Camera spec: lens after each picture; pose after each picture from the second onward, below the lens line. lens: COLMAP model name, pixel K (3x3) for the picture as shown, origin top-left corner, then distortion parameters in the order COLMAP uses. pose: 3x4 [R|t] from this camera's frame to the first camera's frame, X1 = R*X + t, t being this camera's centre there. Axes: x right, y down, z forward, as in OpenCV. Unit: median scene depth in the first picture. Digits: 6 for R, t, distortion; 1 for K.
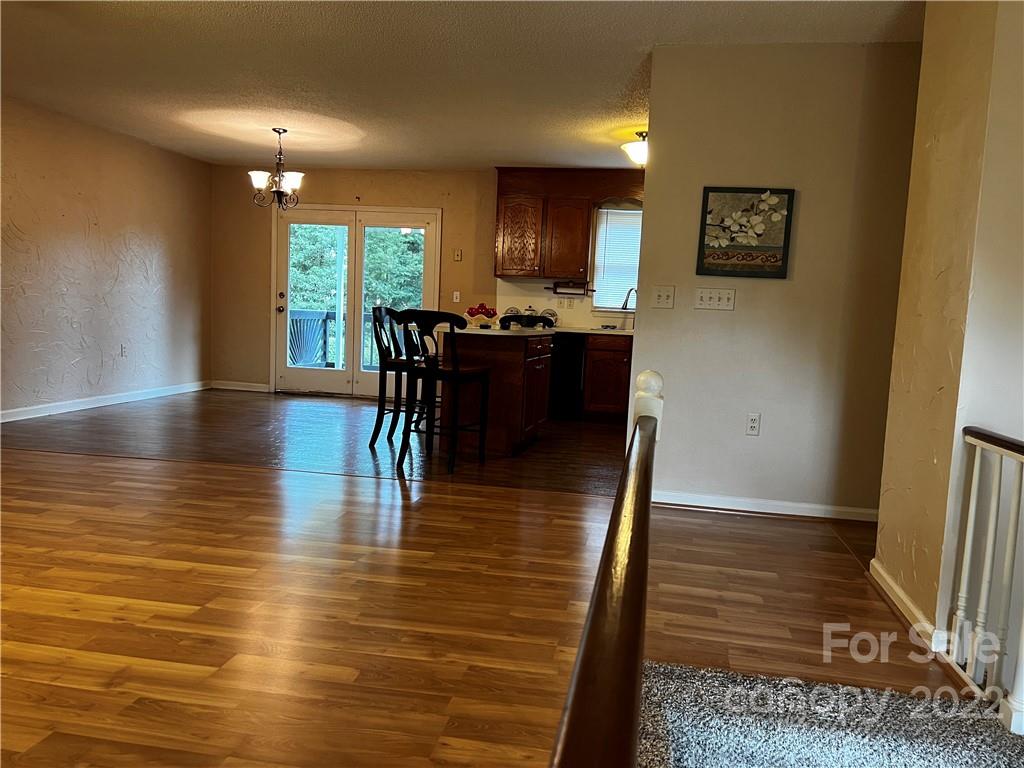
lens RADIAL K [[763.4, 0, 527.5], [0, 763.4, 389.3], [0, 0, 1]] dist [0.058984, -0.065715]
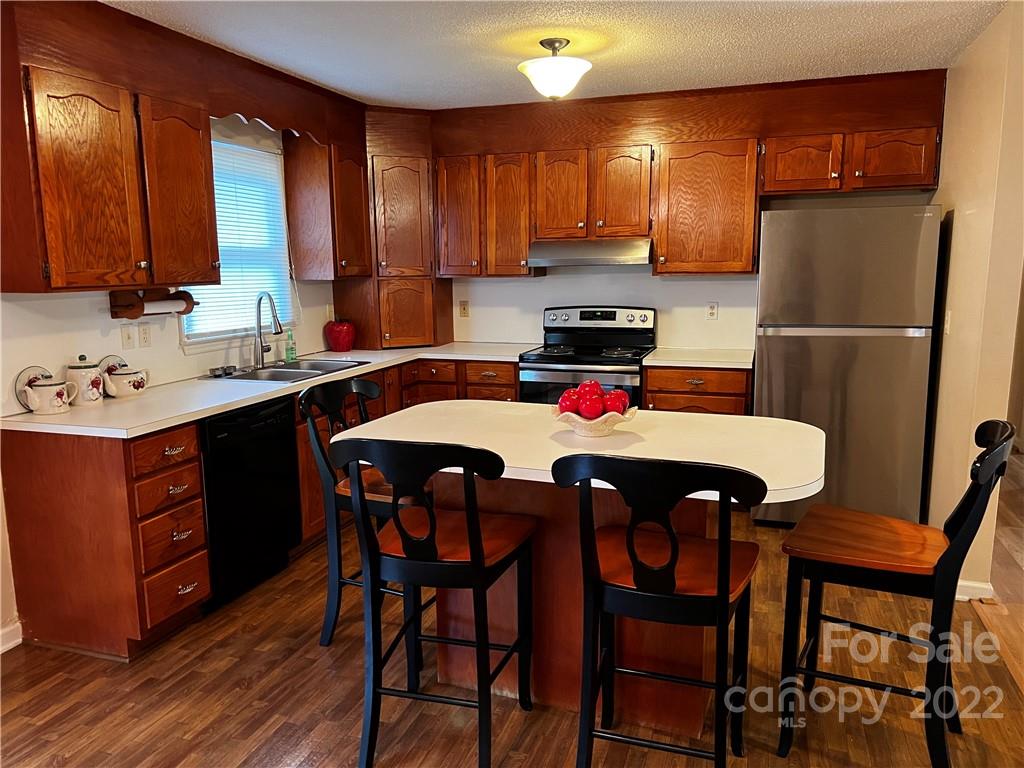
lens RADIAL K [[763.4, 0, 512.0], [0, 763.4, 392.3], [0, 0, 1]] dist [0.058984, -0.065715]
pose [[0.159014, -0.212947, 0.964037, -0.674931], [0.117425, 0.973610, 0.195693, -0.272214], [-0.980268, 0.082084, 0.179823, 1.345468]]
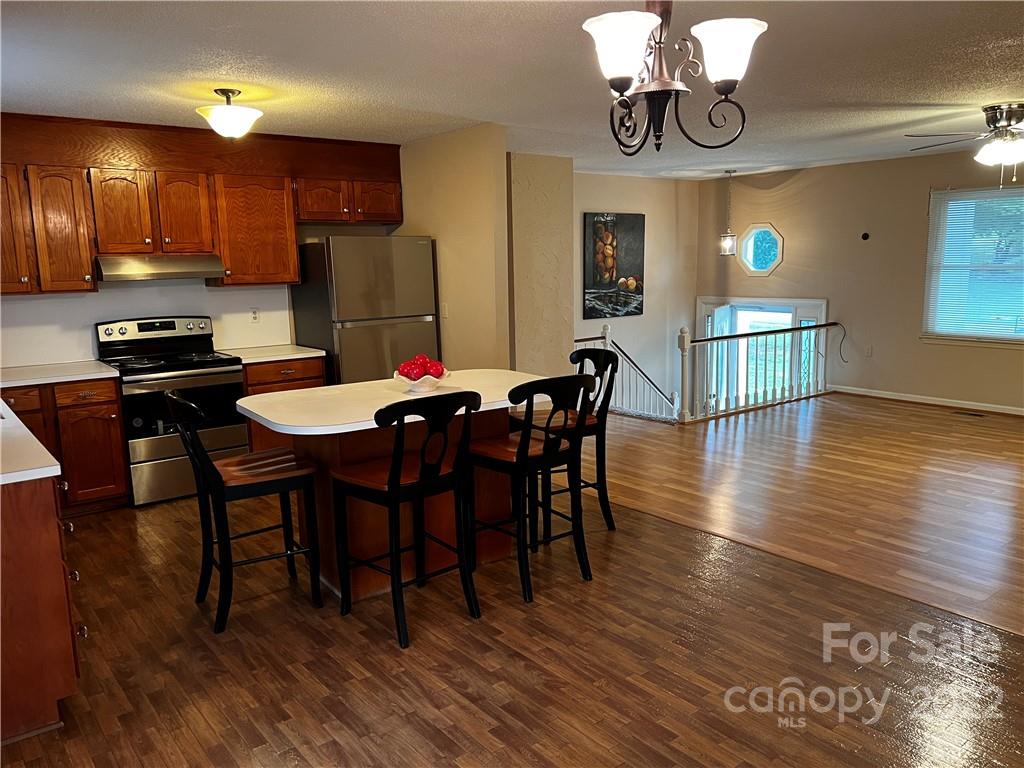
lens RADIAL K [[763.4, 0, 513.5], [0, 763.4, 383.3], [0, 0, 1]] dist [0.058984, -0.065715]
pose [[-0.736124, -0.138768, 0.662469, -0.758806], [0.055986, 0.962920, 0.263915, -0.352644], [-0.674527, 0.231364, -0.701059, 1.947394]]
